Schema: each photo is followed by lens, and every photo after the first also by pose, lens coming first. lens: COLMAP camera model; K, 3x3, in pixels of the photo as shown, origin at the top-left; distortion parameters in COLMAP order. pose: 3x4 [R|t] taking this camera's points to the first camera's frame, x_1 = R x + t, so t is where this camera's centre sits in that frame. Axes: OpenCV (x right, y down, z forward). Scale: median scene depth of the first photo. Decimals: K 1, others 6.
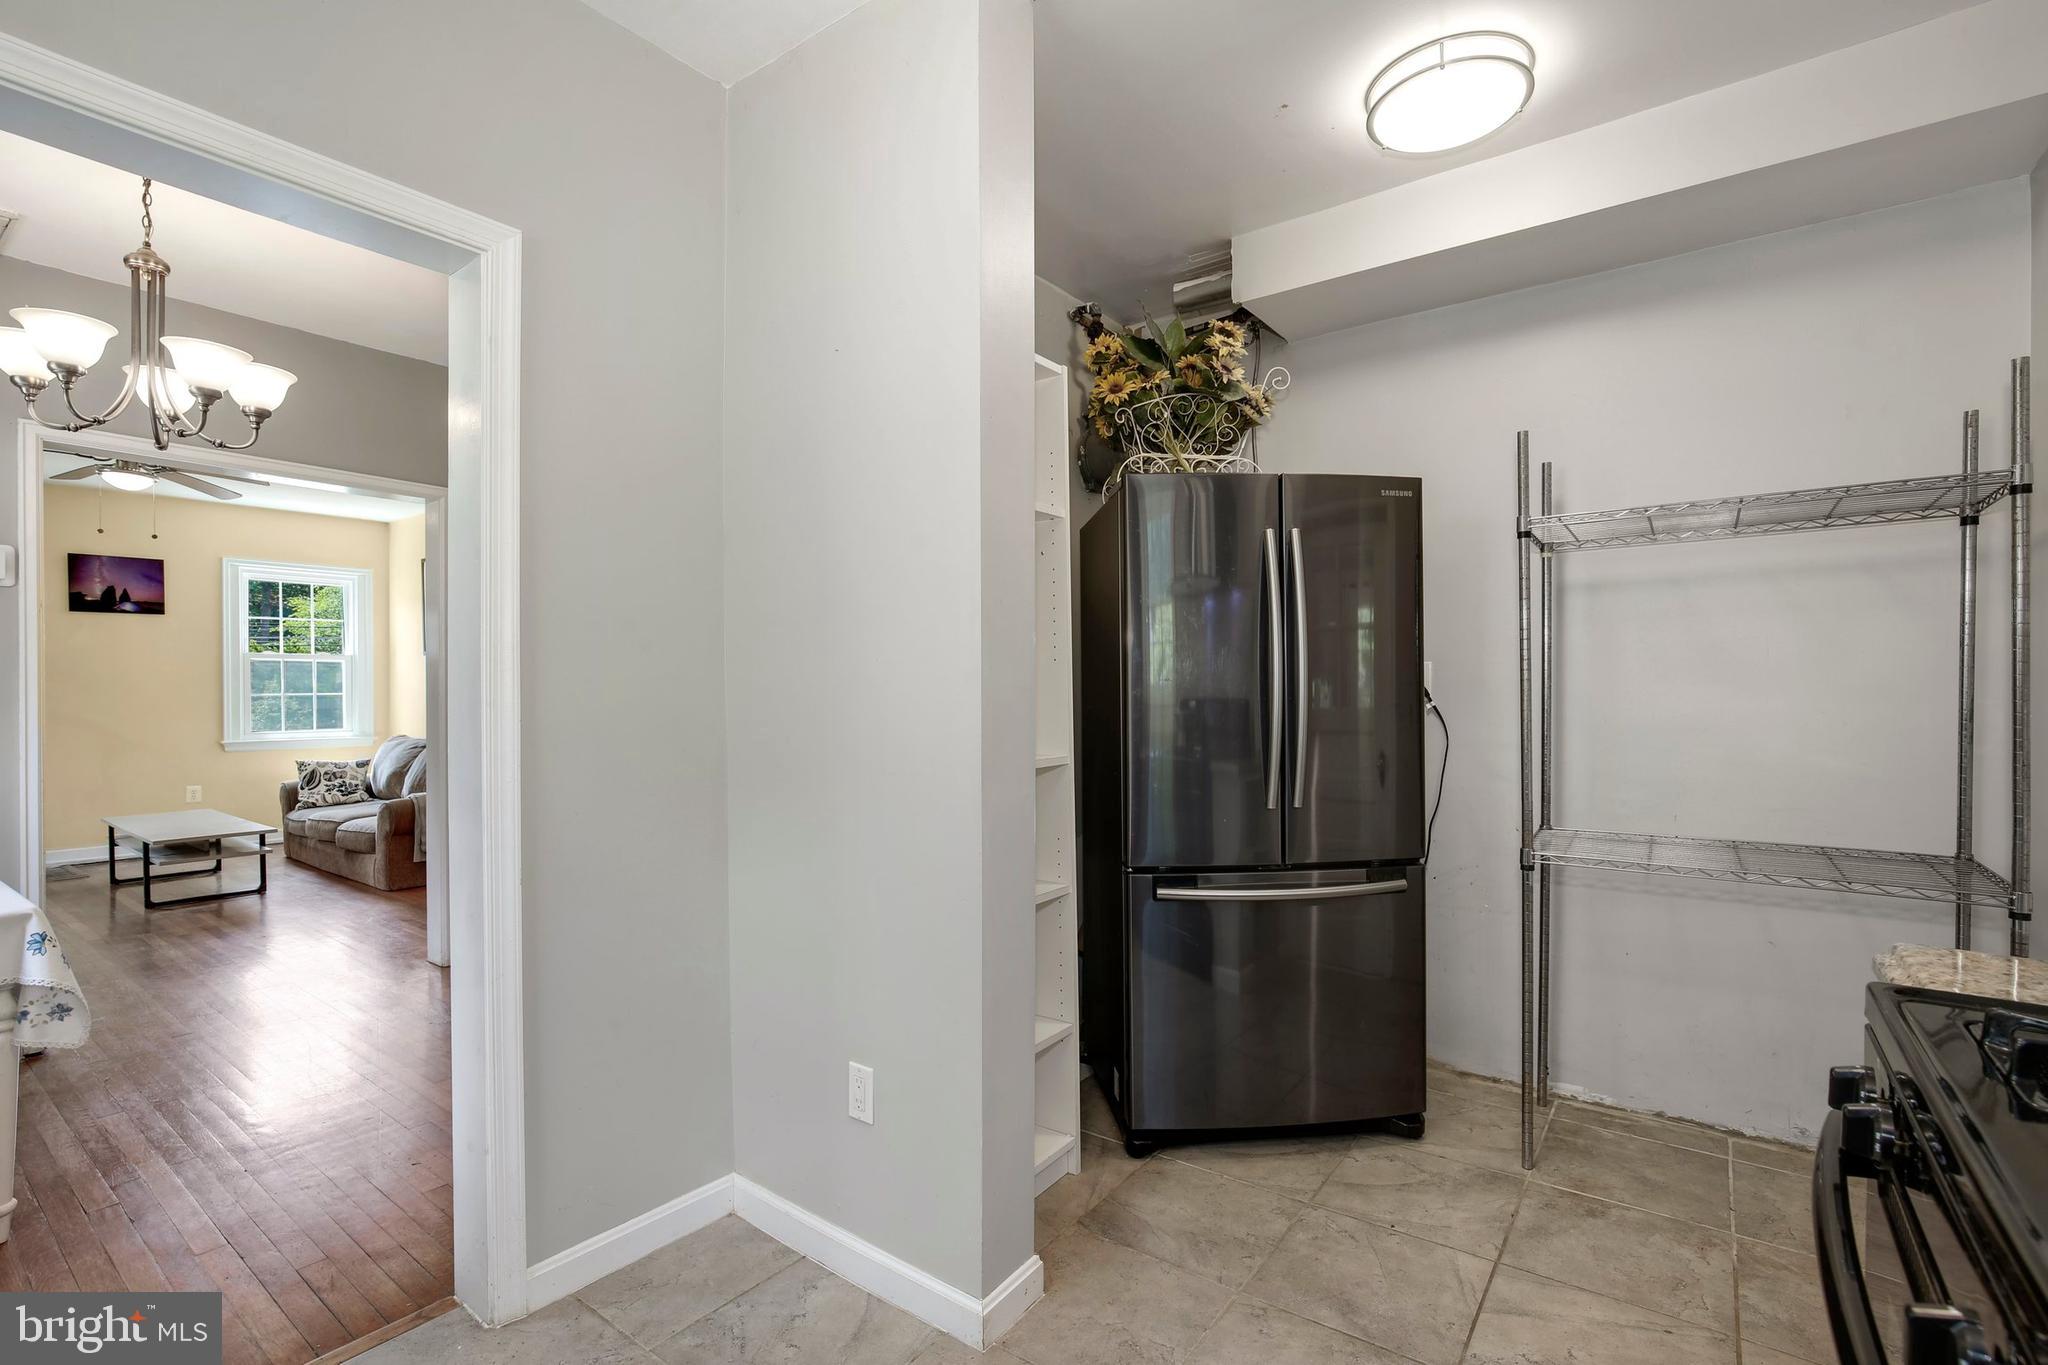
lens RADIAL K [[944.5, 0, 1019.3], [0, 944.5, 697.4], [0, 0, 1]] dist [-0.023595, 0.007930]
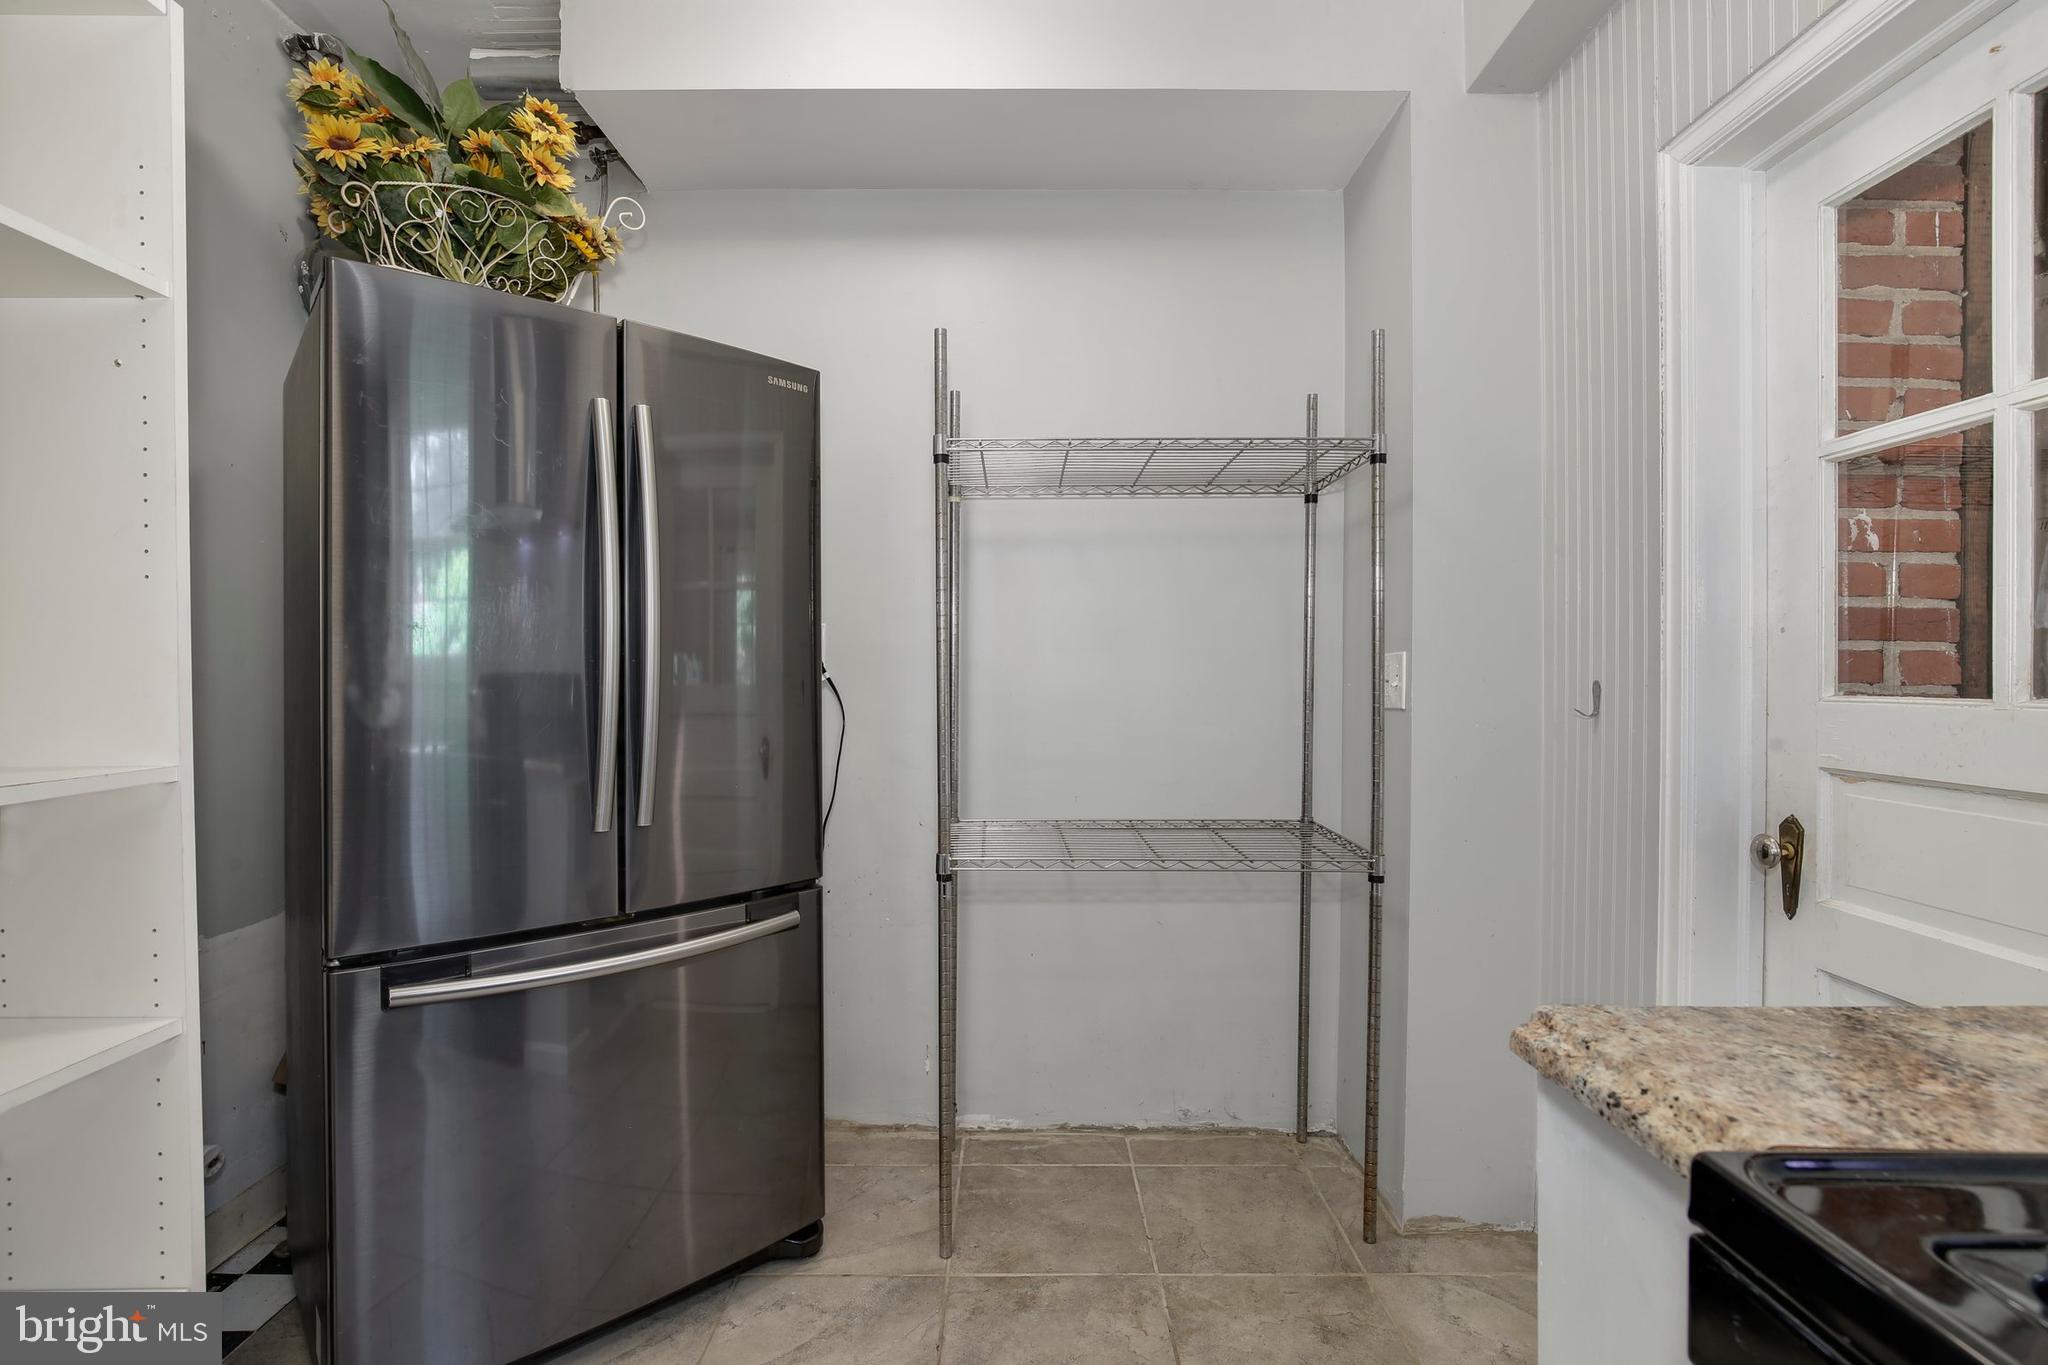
lens RADIAL K [[944.5, 0, 1012.8], [0, 944.5, 673.7], [0, 0, 1]] dist [-0.023595, 0.007930]
pose [[0.808217, 0.006643, 0.588847, 0.082517], [-0.000343, 0.999942, -0.010810, 0.012265], [-0.588884, 0.008535, 0.808172, 0.224190]]
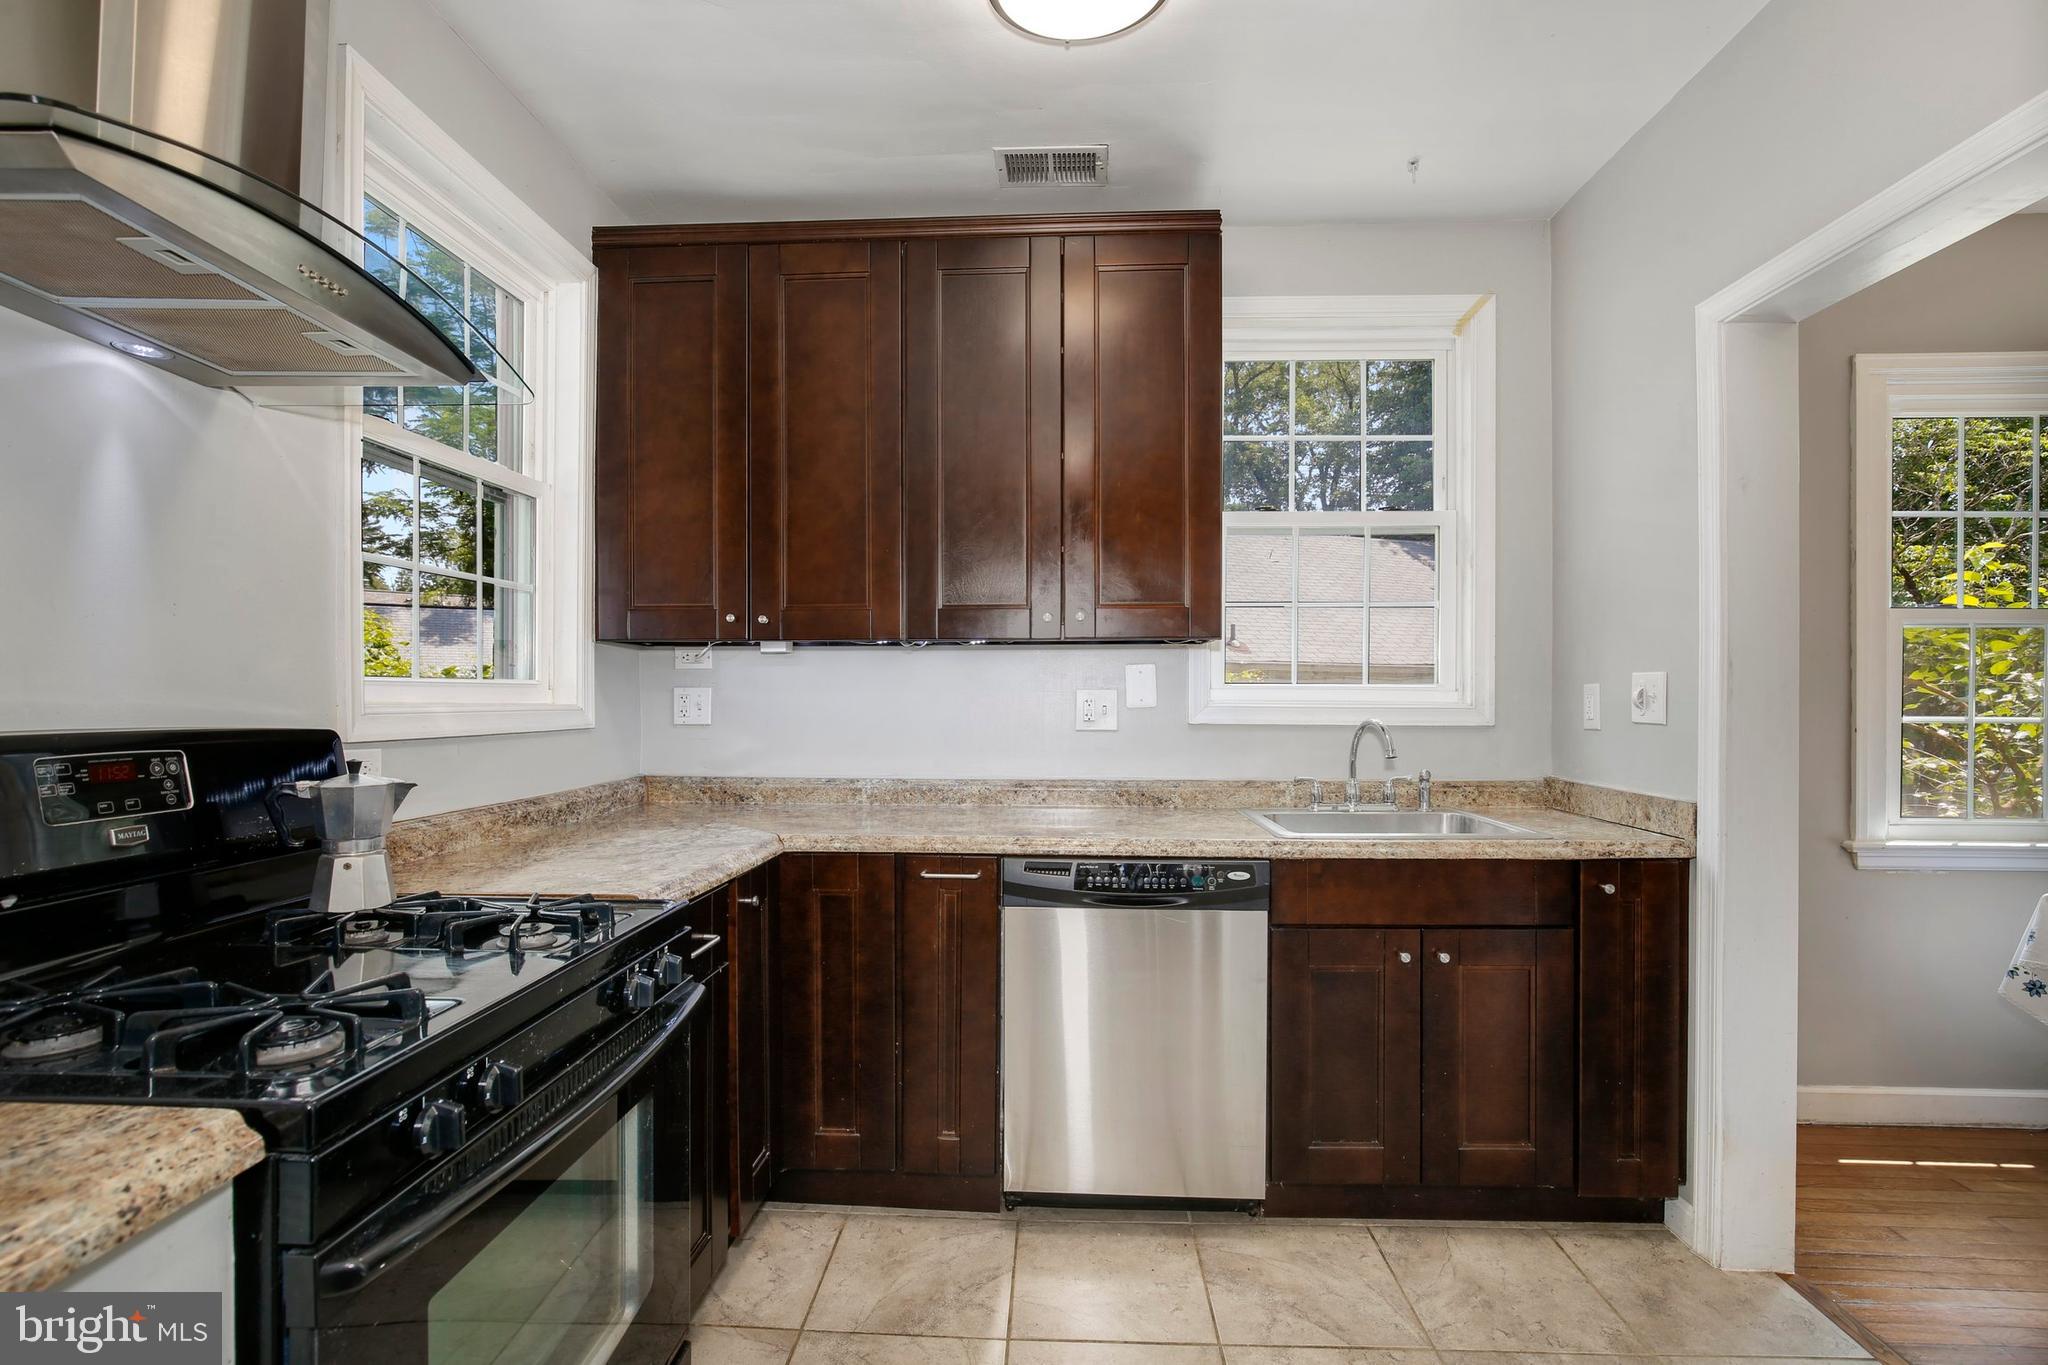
lens RADIAL K [[944.5, 0, 1024.2], [0, 944.5, 697.1], [0, 0, 1]] dist [-0.023595, 0.007930]
pose [[-0.825346, -0.001321, -0.564625, 0.248797], [-0.008822, 0.999905, 0.010555, -0.012832], [0.564558, 0.013693, -0.825280, 0.564024]]
